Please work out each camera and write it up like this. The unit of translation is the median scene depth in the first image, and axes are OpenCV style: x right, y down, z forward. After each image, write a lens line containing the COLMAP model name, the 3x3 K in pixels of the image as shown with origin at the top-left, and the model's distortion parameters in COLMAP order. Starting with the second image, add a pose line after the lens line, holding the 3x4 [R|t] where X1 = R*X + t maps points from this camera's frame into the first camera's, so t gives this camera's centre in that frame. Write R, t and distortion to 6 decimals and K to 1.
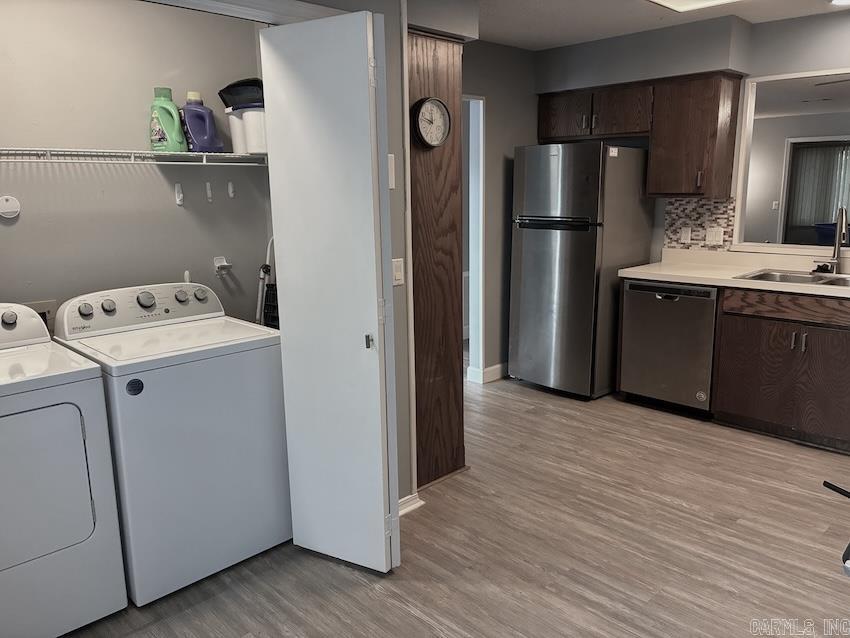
lens RADIAL K [[651.6, 0, 419.2], [0, 651.6, 319.0], [0, 0, 1]] dist [0.071347, -0.091274]
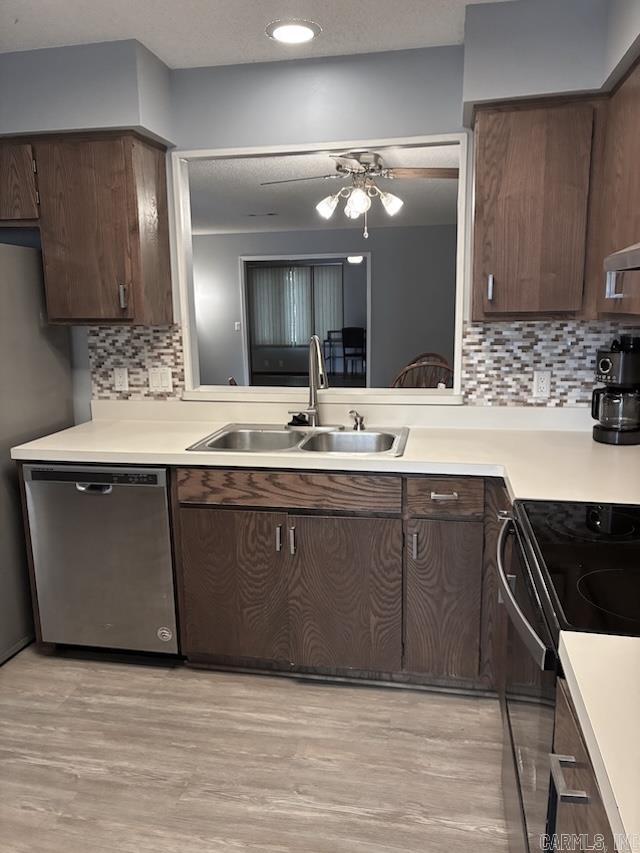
lens RADIAL K [[653.9, 0, 320.0], [0, 653.9, 426.5], [0, 0, 1]] dist [0.071347, -0.091274]
pose [[0.820341, -0.106592, 0.561853, 0.209926], [0.115676, 0.993095, 0.019510, -0.077257], [-0.560053, 0.048989, 0.827007, 0.368142]]
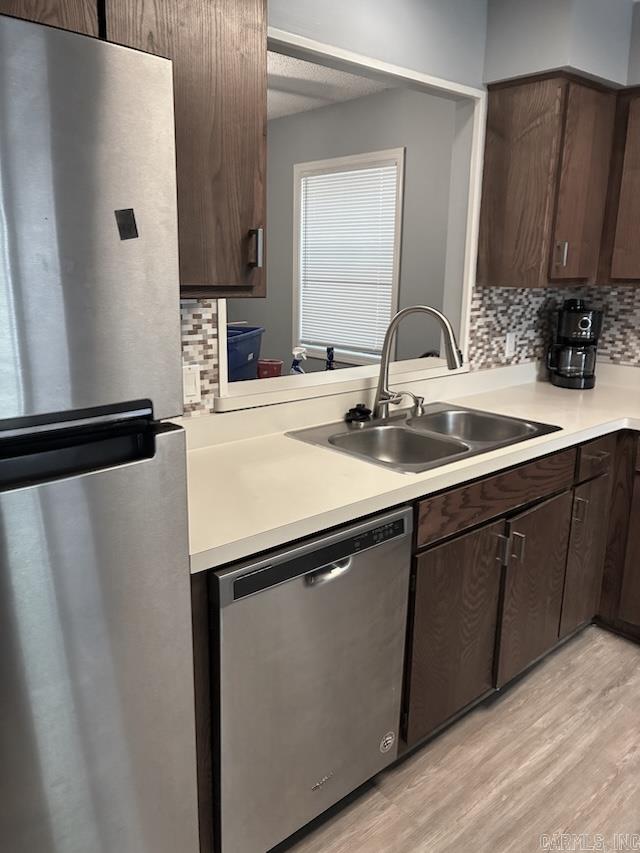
lens RADIAL K [[650.9, 0, 319.0], [0, 650.9, 420.4], [0, 0, 1]] dist [0.080203, -0.090711]
pose [[0.041883, -0.219891, 0.974625, 0.037993], [0.182660, 0.960726, 0.208905, -0.191011], [-0.982284, 0.169276, 0.080403, 0.957255]]
